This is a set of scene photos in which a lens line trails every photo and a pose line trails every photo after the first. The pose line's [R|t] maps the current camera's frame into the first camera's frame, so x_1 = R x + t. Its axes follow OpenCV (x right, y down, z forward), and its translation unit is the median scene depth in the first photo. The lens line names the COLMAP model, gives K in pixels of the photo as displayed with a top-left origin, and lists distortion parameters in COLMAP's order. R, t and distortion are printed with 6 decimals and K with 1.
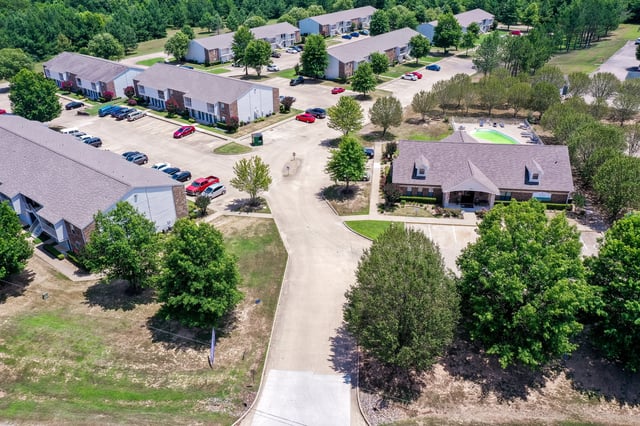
lens RADIAL K [[490.4, 0, 320.9], [0, 490.4, 224.3], [0, 0, 1]] dist [-0.012809, 0.009720]
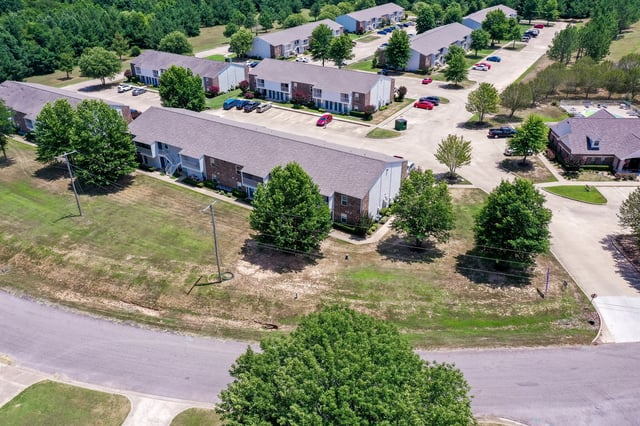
lens RADIAL K [[490.4, 0, 320.9], [0, 490.4, 224.3], [0, 0, 1]] dist [-0.012809, 0.009720]
pose [[0.995143, -0.047260, 0.086356, -0.370866], [0.046908, 0.998881, 0.006095, 0.031493], [-0.086548, -0.002014, 0.996246, -0.072179]]
